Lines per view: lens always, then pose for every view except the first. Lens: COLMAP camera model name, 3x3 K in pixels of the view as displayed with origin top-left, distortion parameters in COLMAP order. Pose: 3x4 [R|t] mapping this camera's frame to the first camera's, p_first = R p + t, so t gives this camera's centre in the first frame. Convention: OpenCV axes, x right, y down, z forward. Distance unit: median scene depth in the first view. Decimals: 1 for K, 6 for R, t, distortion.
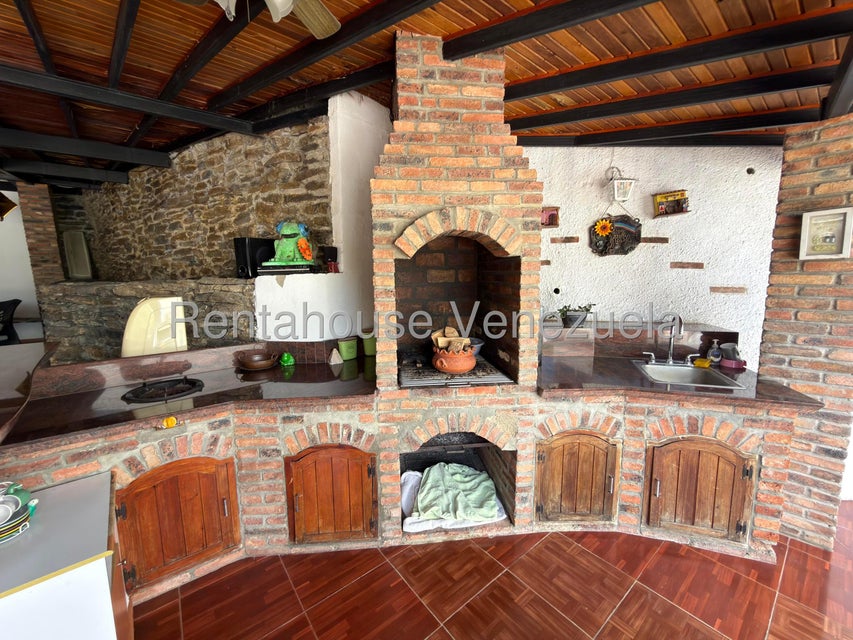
lens RADIAL K [[342.2, 0, 427.8], [0, 342.2, 319.7], [0, 0, 1]] dist [0.001844, -0.000879]
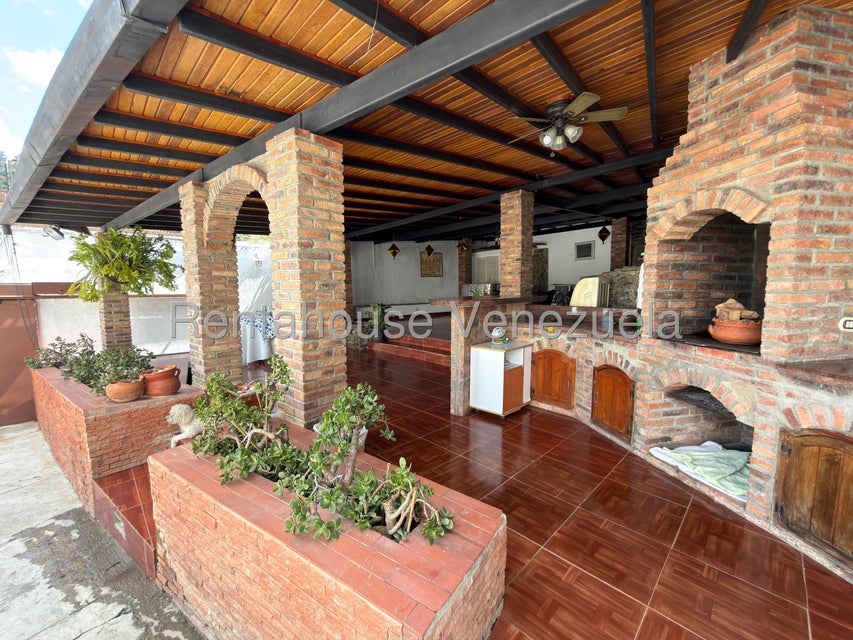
lens RADIAL K [[342.2, 0, 426.4], [0, 342.2, 323.0], [0, 0, 1]] dist [0.001844, -0.000879]
pose [[0.107347, 0.111394, -0.987962, 1.132276], [-0.129008, 0.986863, 0.097253, 0.127497], [0.985816, 0.117015, 0.120307, -0.047261]]
